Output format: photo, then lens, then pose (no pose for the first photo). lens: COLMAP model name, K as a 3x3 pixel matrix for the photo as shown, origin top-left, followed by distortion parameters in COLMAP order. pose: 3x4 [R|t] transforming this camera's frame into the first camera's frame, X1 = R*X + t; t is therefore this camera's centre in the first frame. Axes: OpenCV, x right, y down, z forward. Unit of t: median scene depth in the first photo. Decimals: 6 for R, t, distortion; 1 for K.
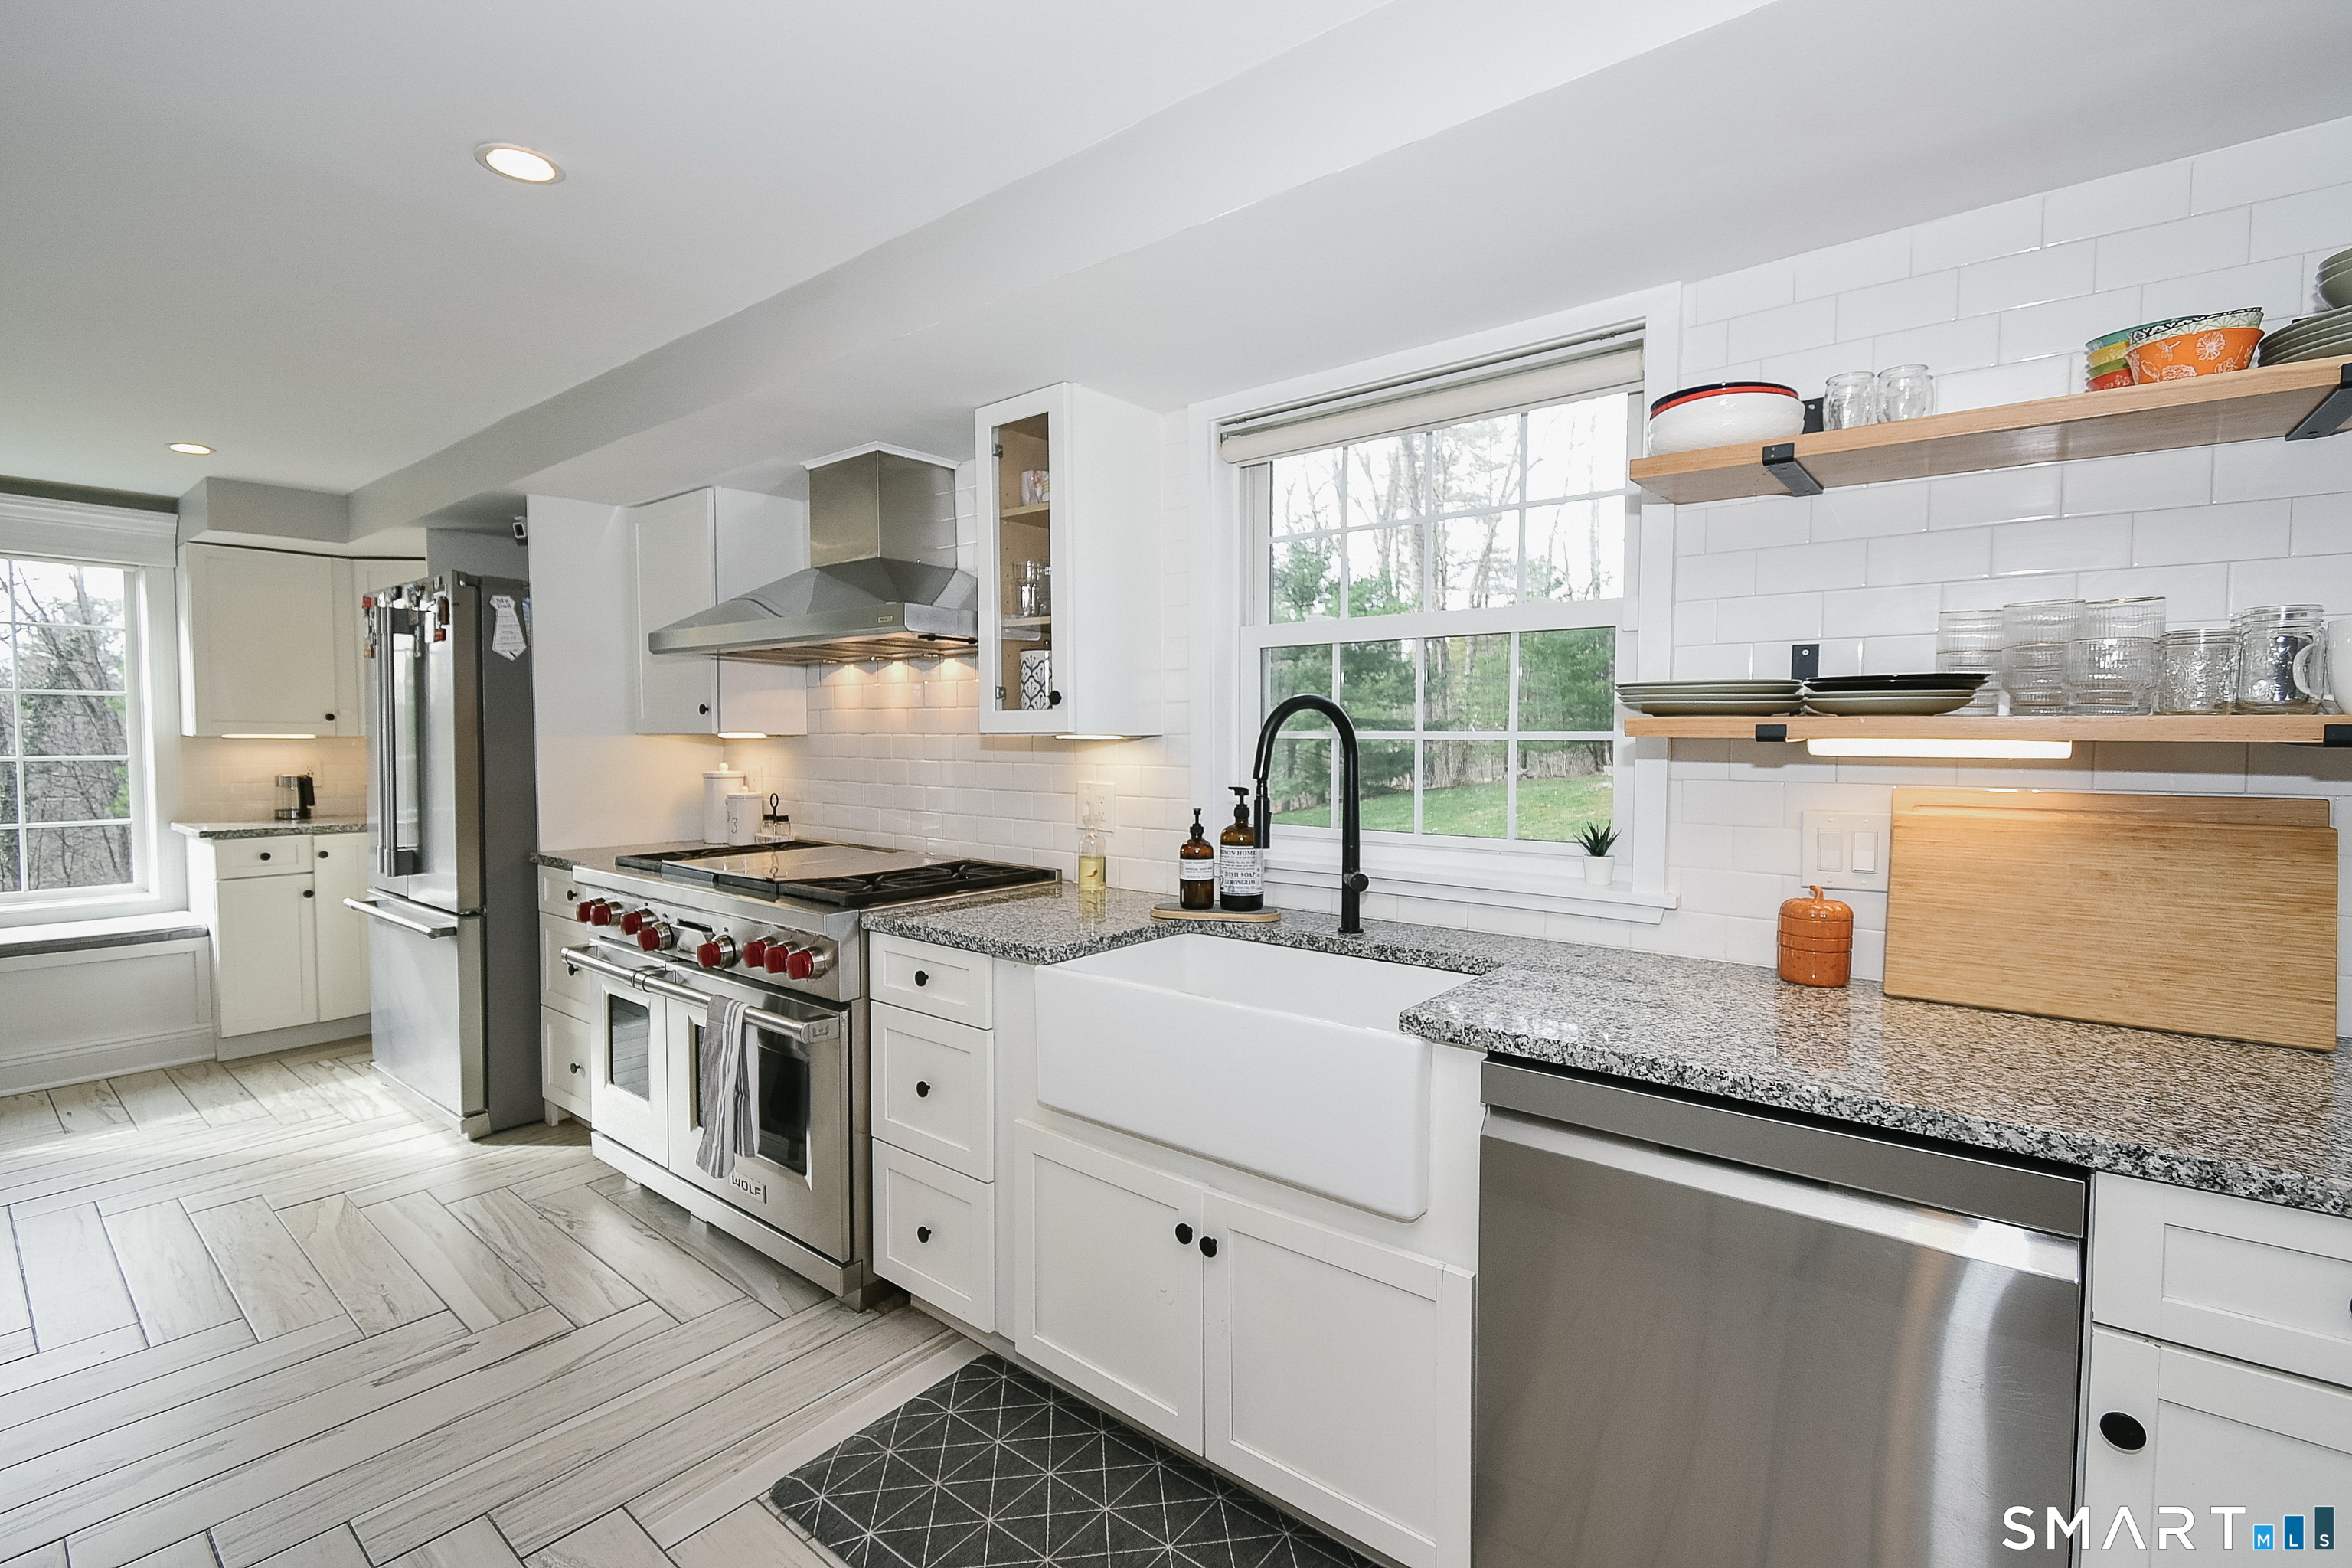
lens RADIAL K [[1034.0, 0, 1162.3], [0, 1034.0, 783.0], [0, 0, 1]] dist [0.012603, -0.005671]
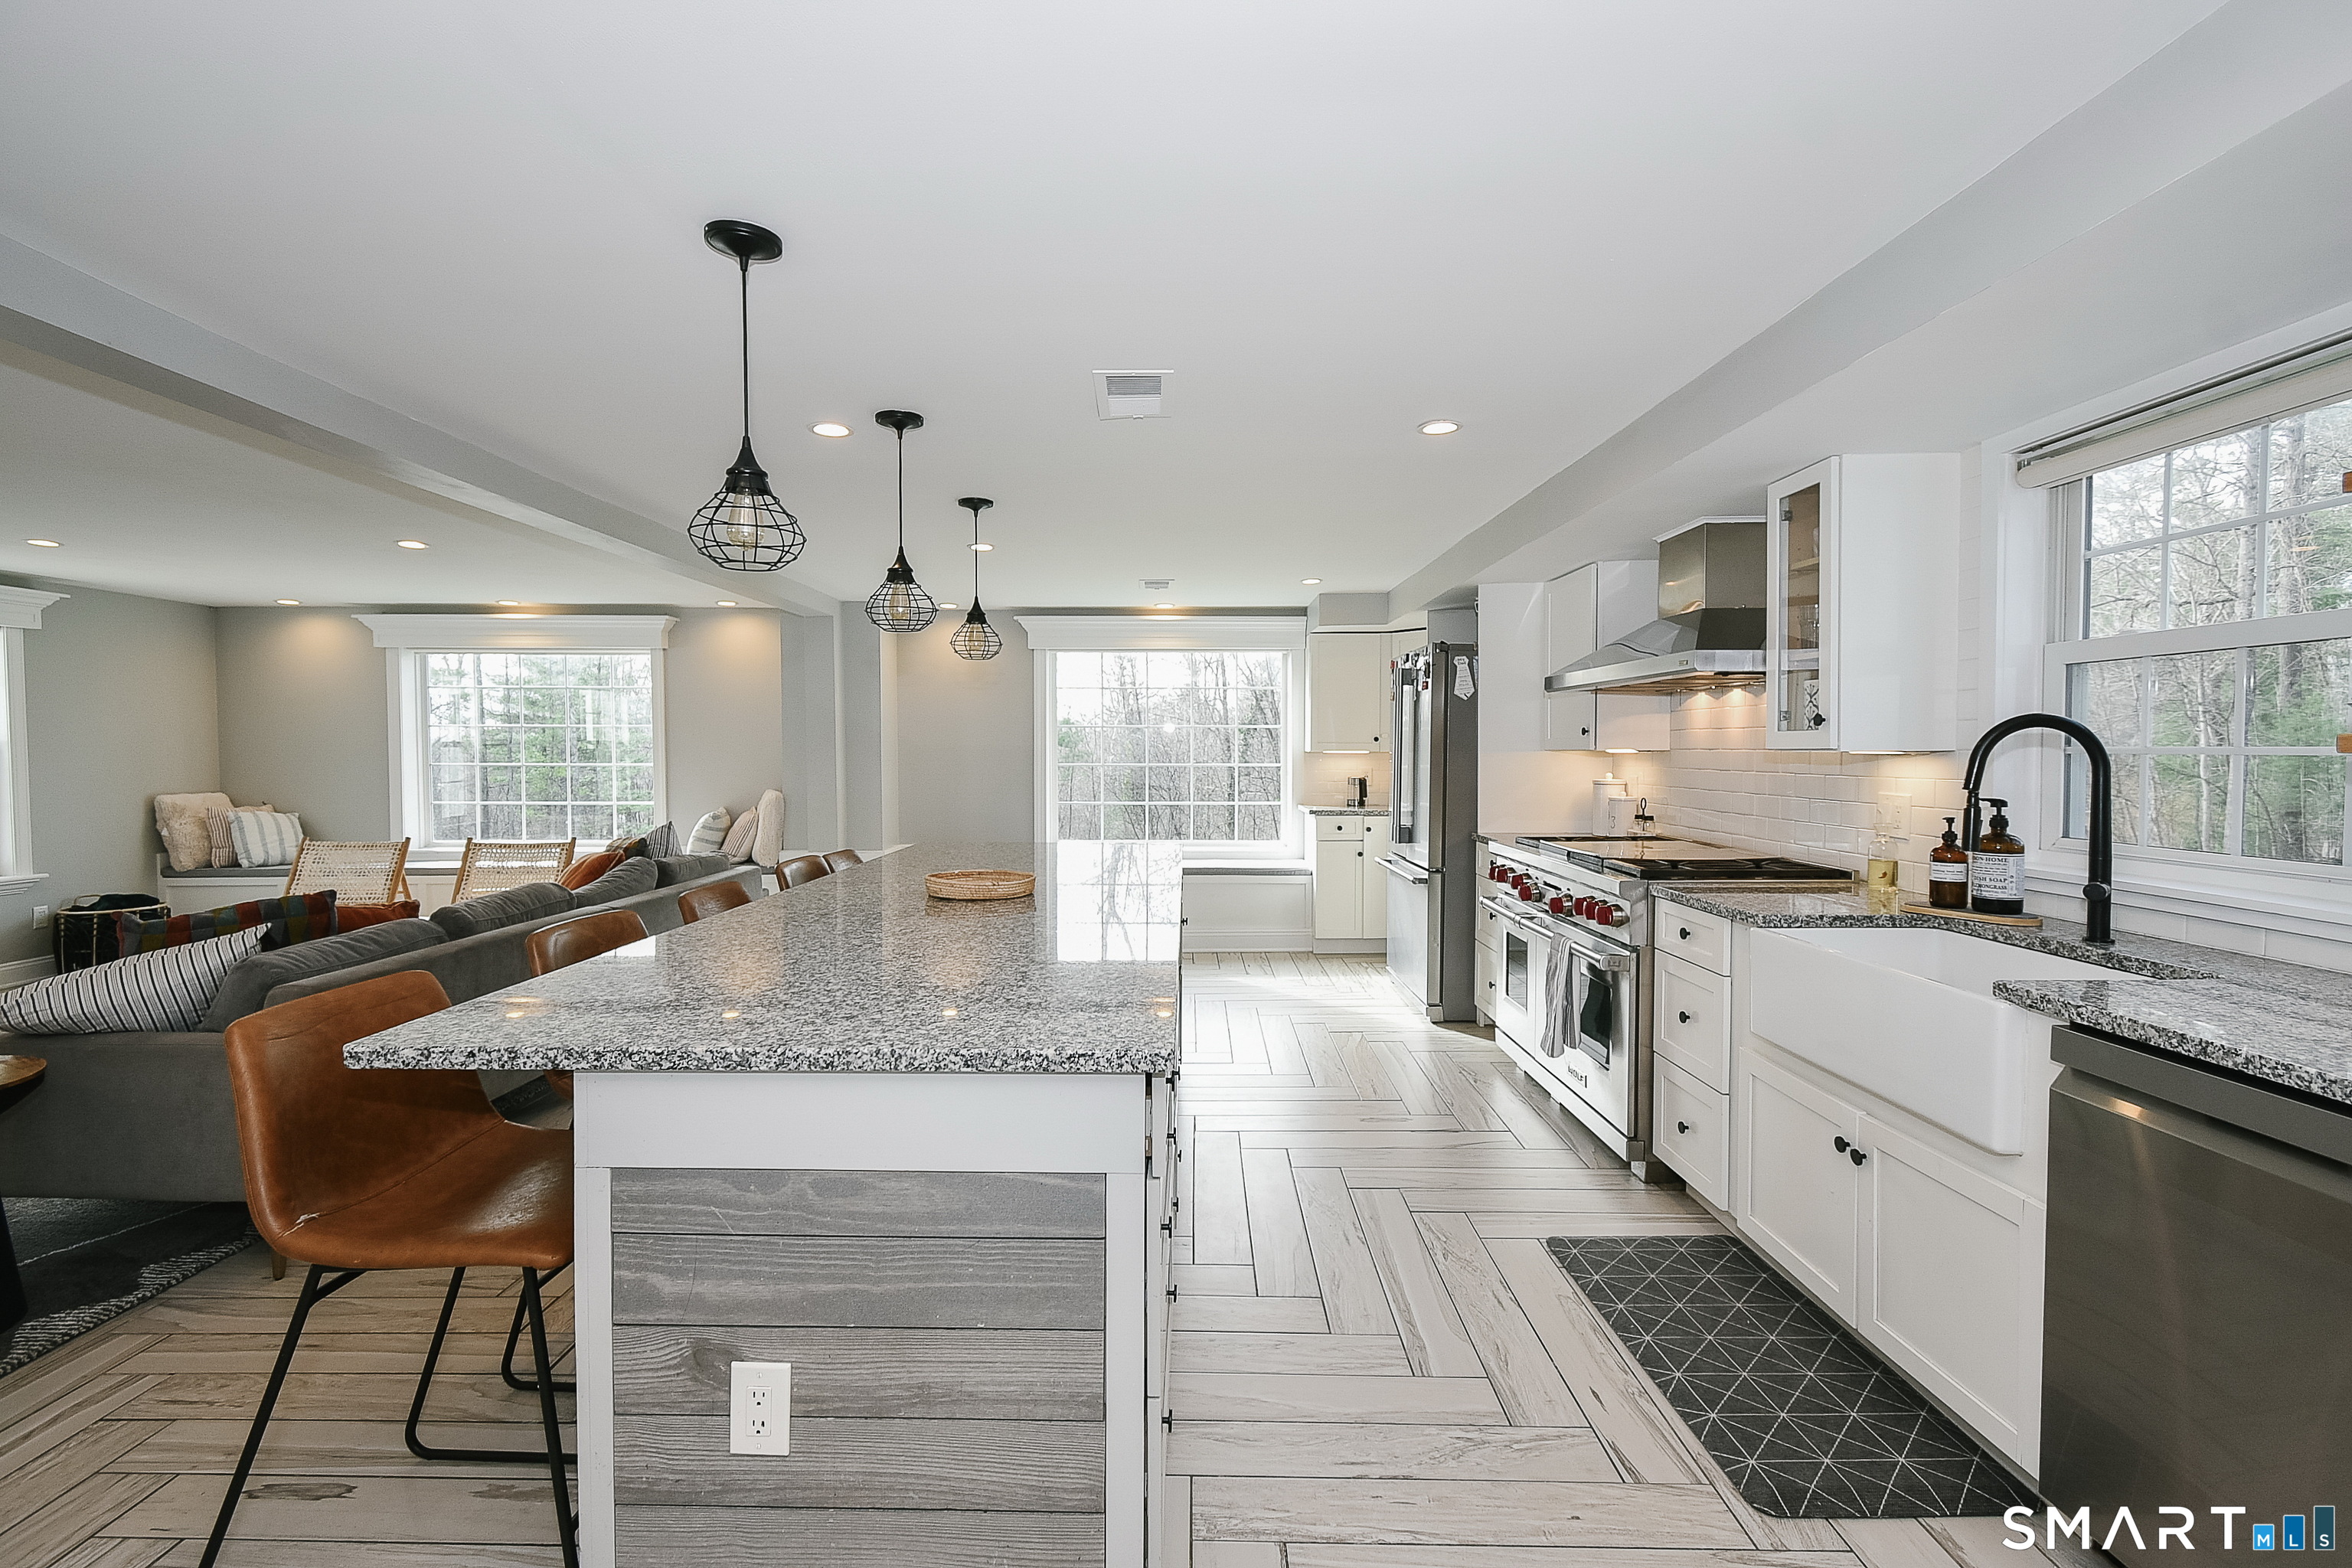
lens RADIAL K [[1034.0, 0, 1162.3], [0, 1034.0, 783.0], [0, 0, 1]] dist [0.012603, -0.005671]
pose [[0.618604, 0.021641, -0.785405, 0.326981], [-0.031354, 0.999504, 0.002845, 0.009633], [0.785077, 0.022866, 0.618976, -0.296671]]
